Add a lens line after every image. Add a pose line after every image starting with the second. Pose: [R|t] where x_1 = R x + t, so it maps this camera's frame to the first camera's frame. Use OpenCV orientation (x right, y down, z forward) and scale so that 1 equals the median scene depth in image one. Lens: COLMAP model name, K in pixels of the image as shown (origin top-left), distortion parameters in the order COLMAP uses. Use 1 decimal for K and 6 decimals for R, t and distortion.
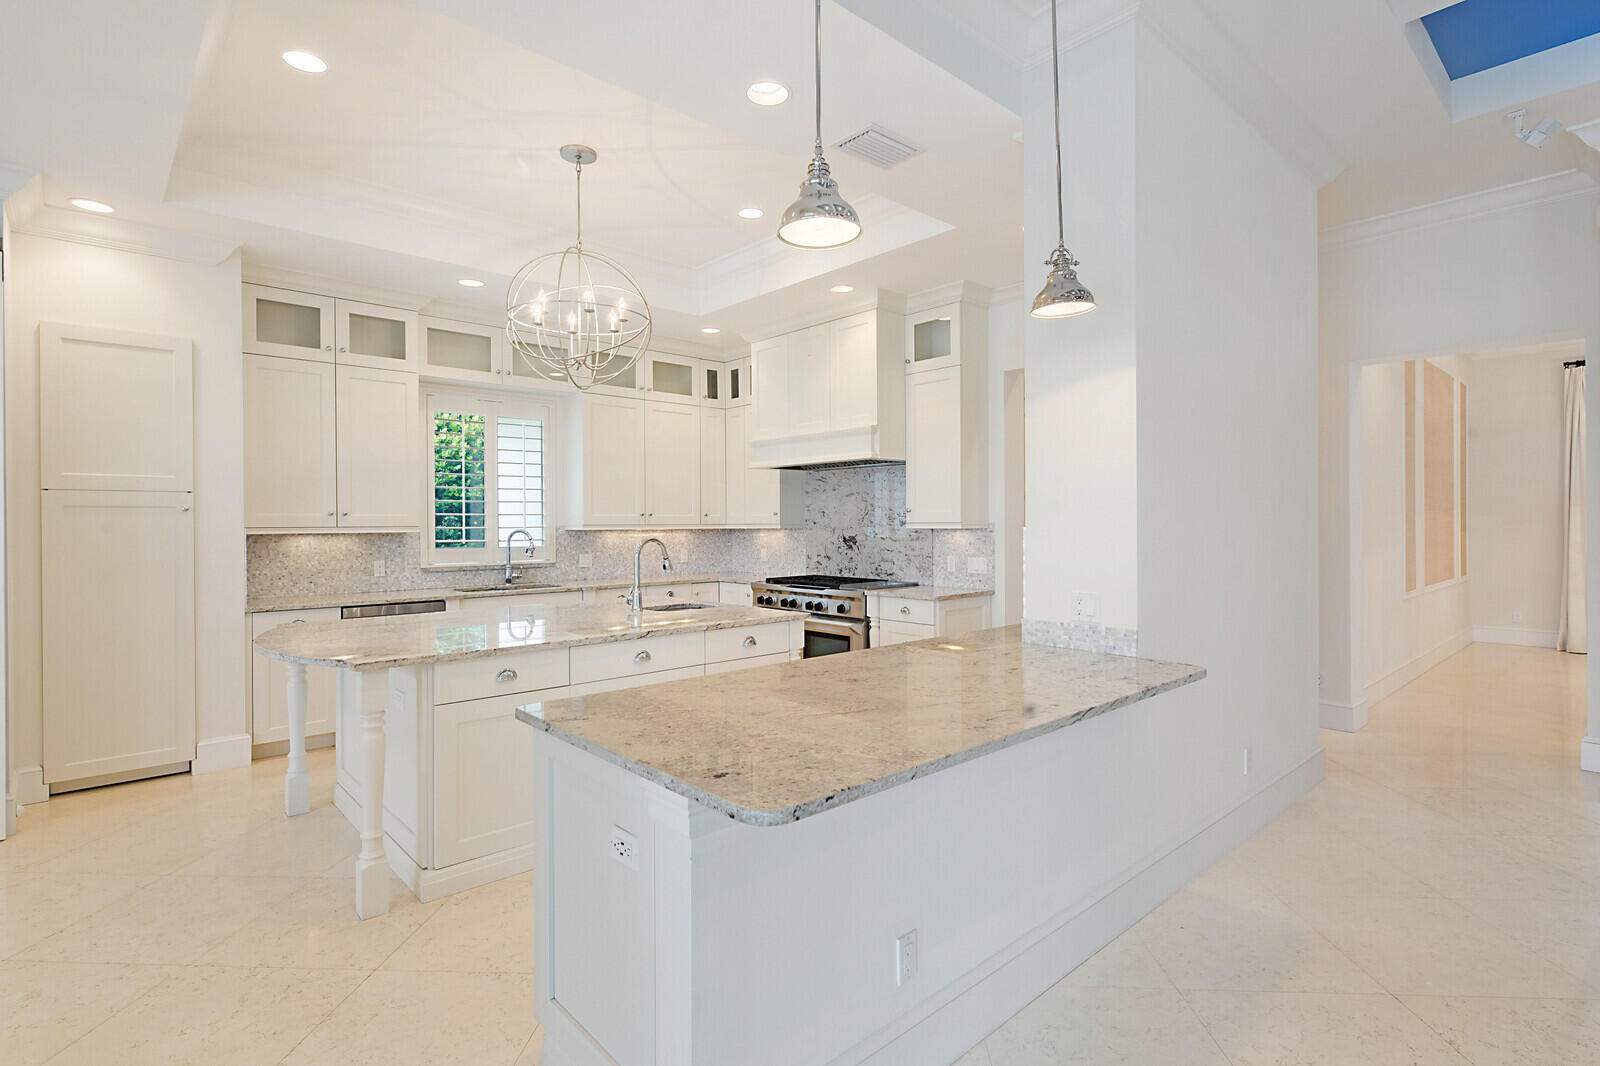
lens RADIAL K [[791.7, 0, 800.0], [0, 791.7, 533.0], [0, 0, 1]] dist [0.003244, 0.000109]
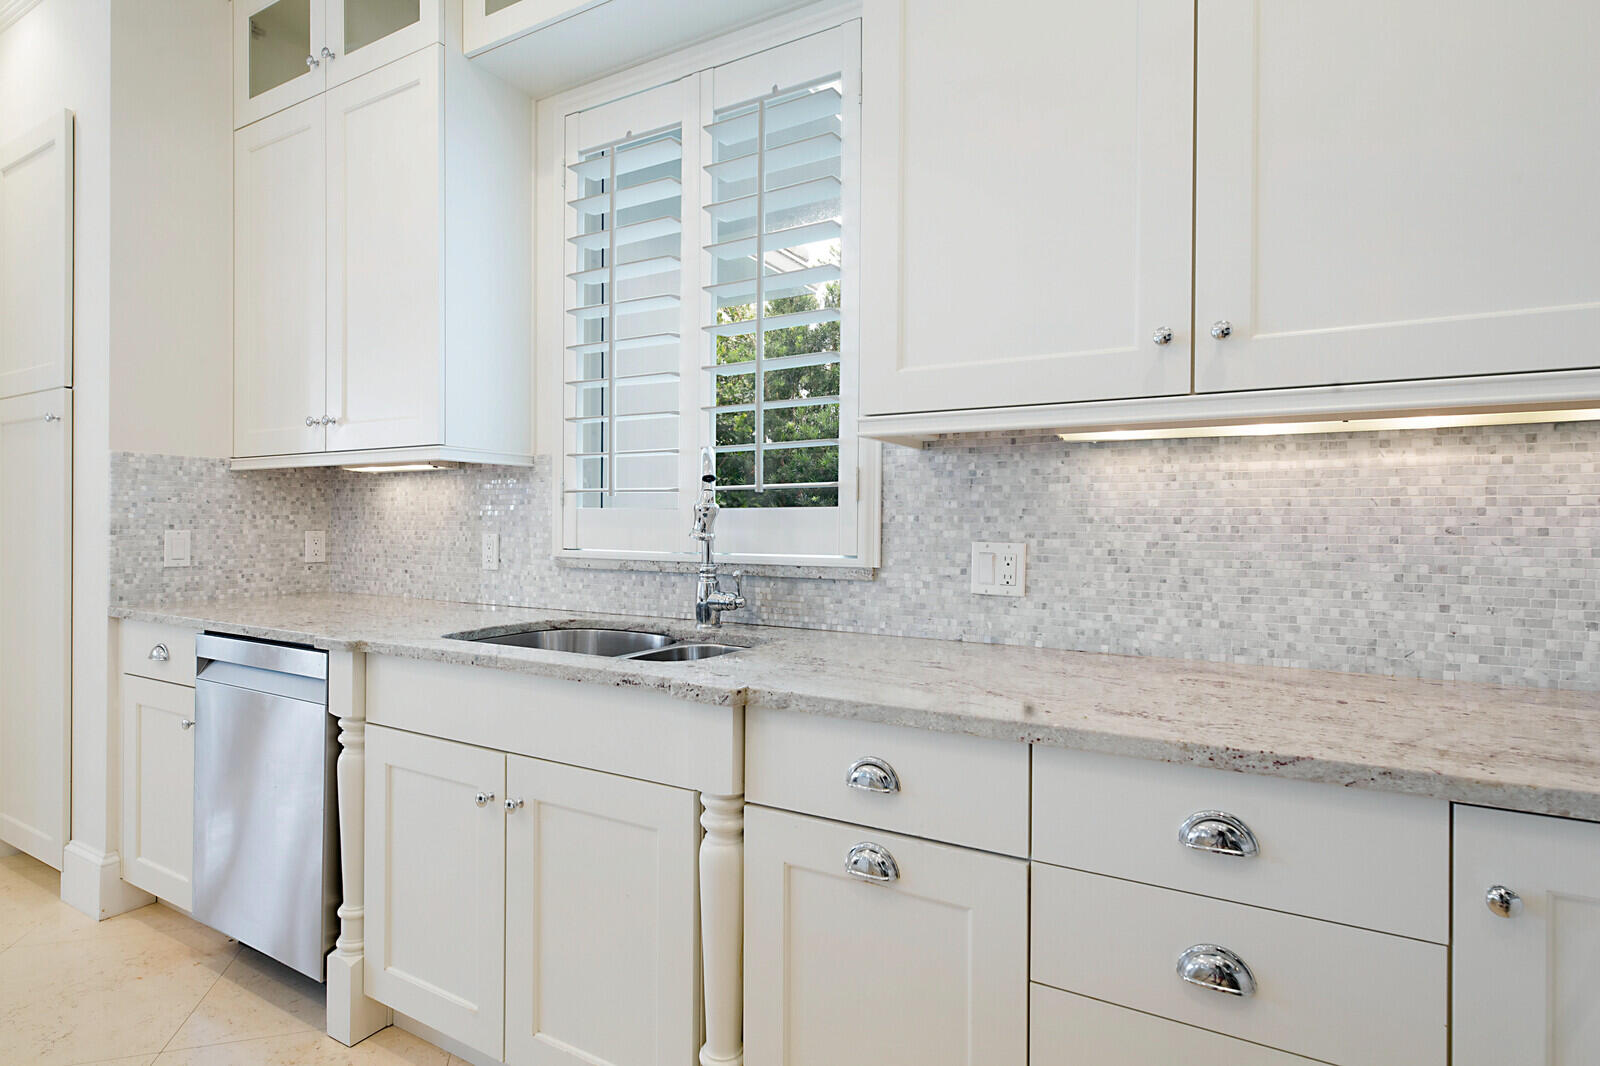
lens RADIAL K [[791.7, 0, 800.0], [0, 791.7, 533.0], [0, 0, 1]] dist [0.003244, 0.000109]
pose [[0.323355, 0.015823, -0.946145, -0.057716], [-0.022641, 0.999703, 0.008980, 0.025322], [0.946007, 0.018518, 0.323618, 0.970640]]
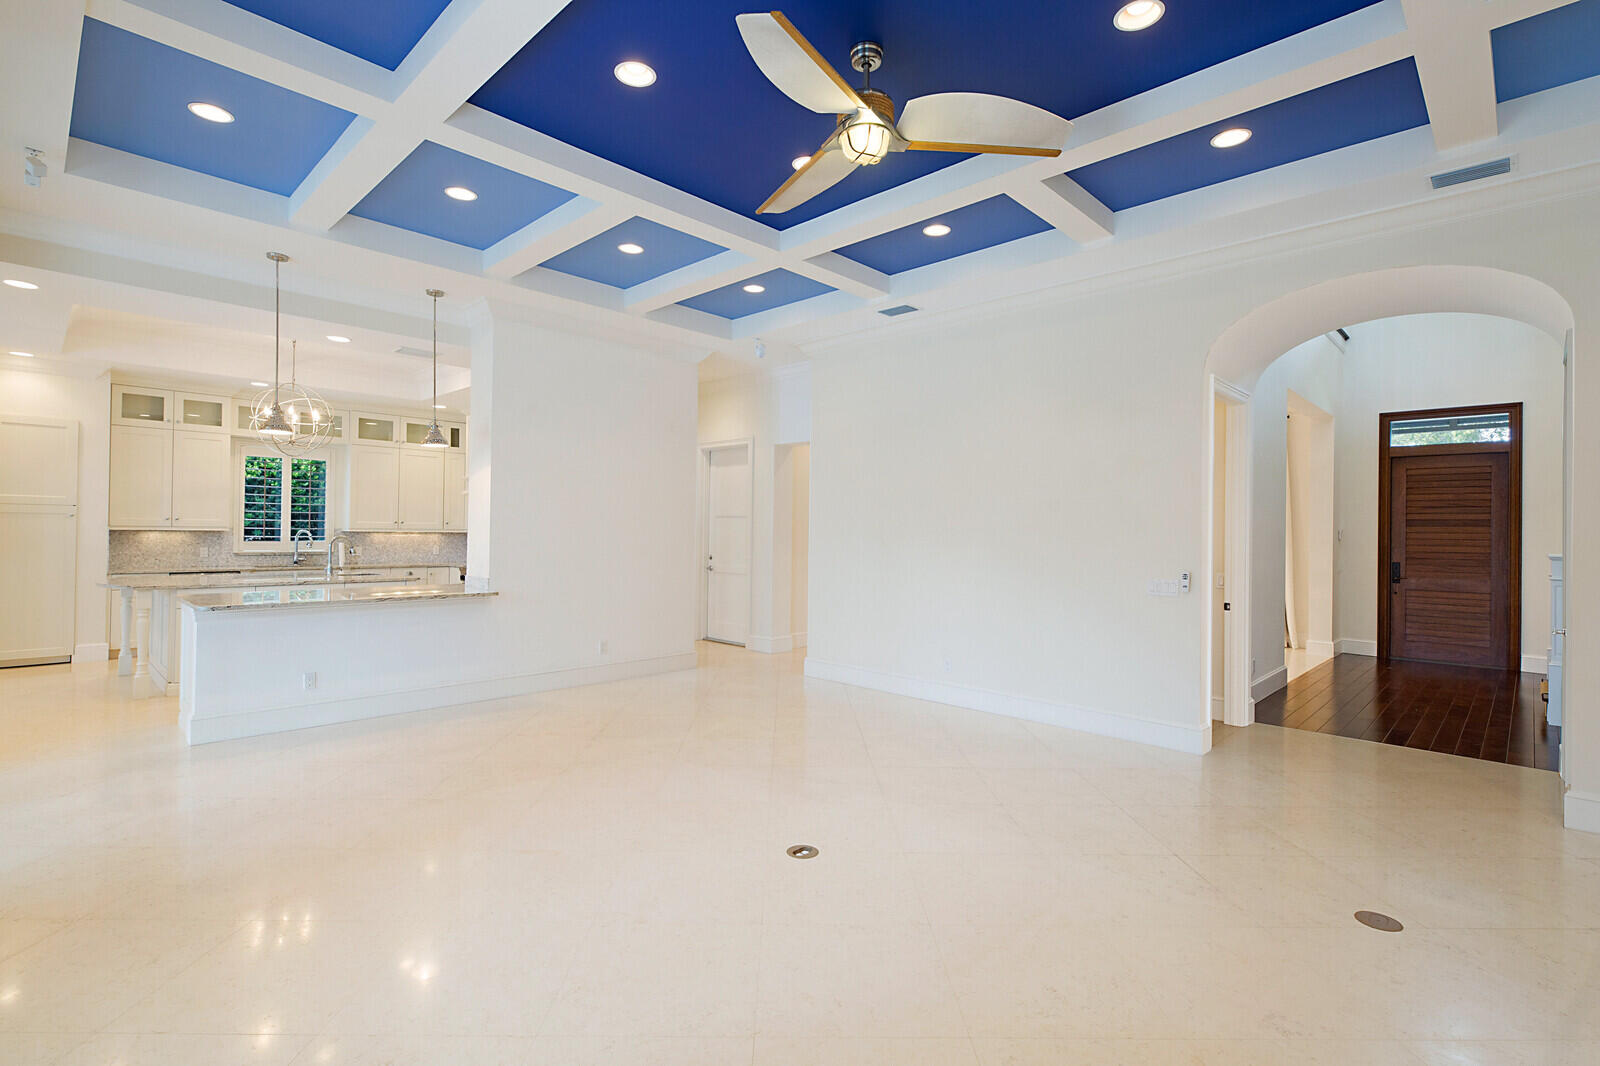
lens RADIAL K [[775.4, 0, 805.5], [0, 775.4, 530.4], [0, 0, 1]] dist [0.004714, 0.000720]
pose [[0.998182, 0.019069, 0.057175, 0.582751], [-0.018252, 0.999724, -0.014774, 0.000488], [-0.057441, 0.013704, 0.998255, -0.636927]]
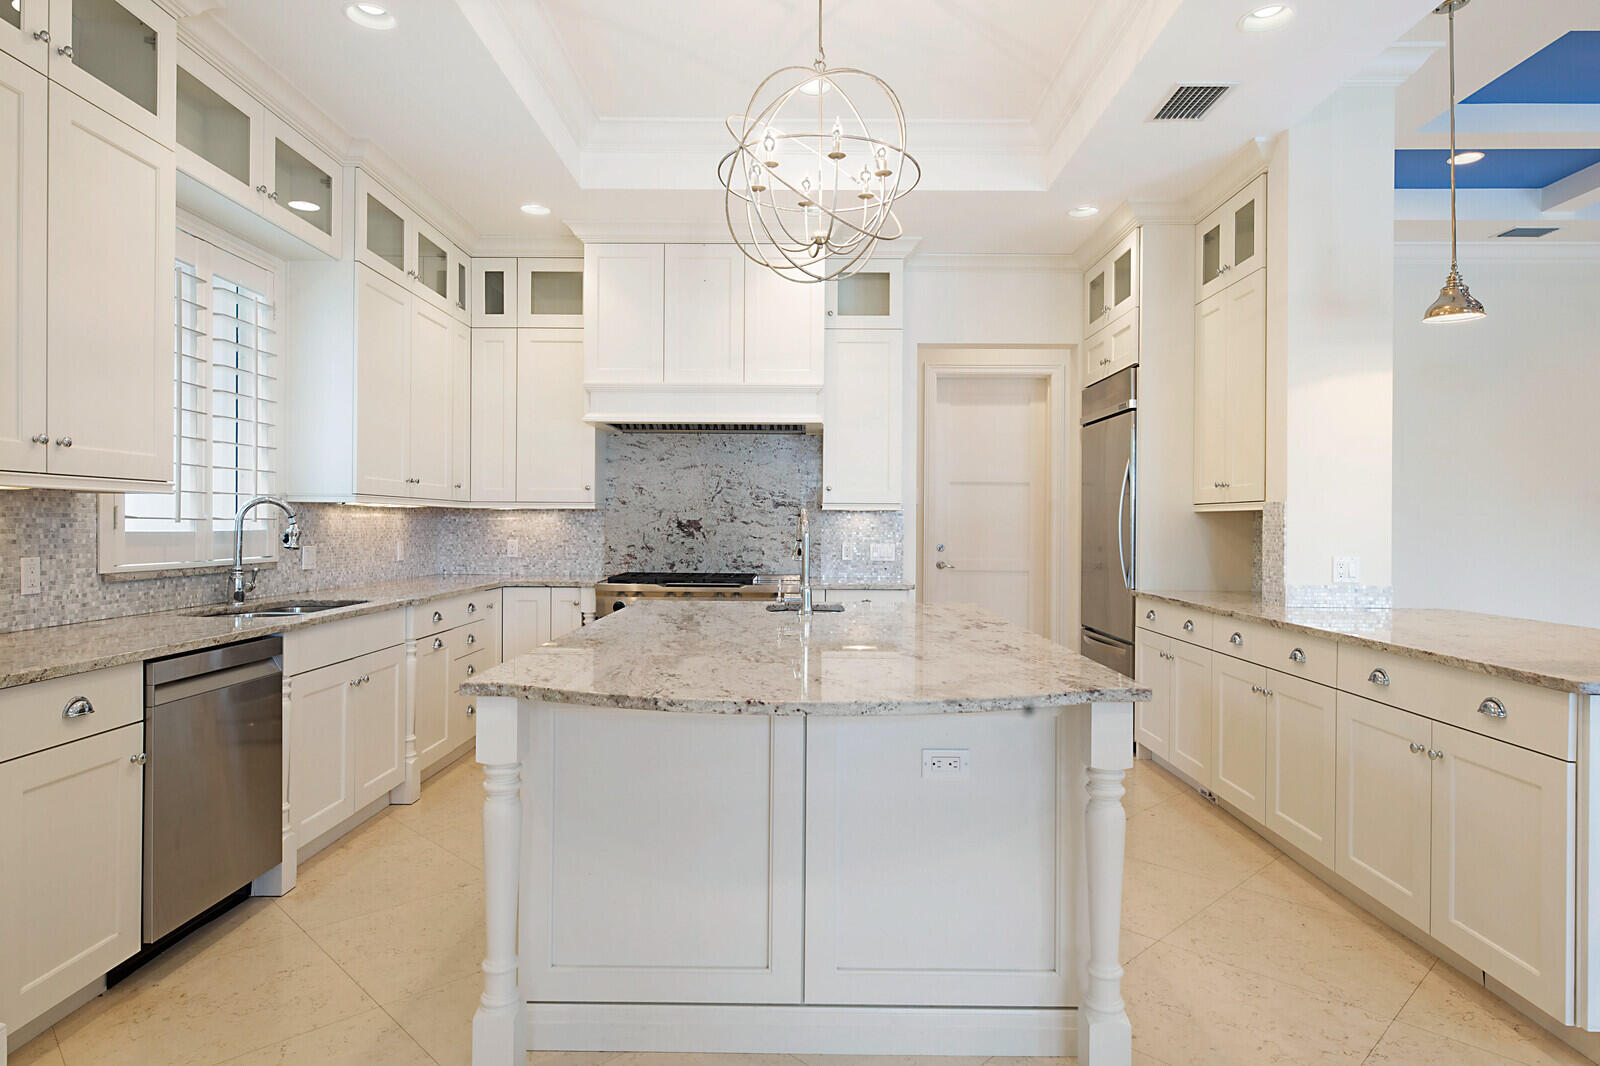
lens RADIAL K [[929.0, 0, 802.7], [0, 929.0, 529.6], [0, 0, 1]] dist [0.000942, 0.000300]
pose [[0.675152, 0.005855, 0.737655, -0.590042], [-0.000447, 0.999972, -0.007528, 0.022132], [-0.737678, 0.004753, 0.675136, 0.331641]]
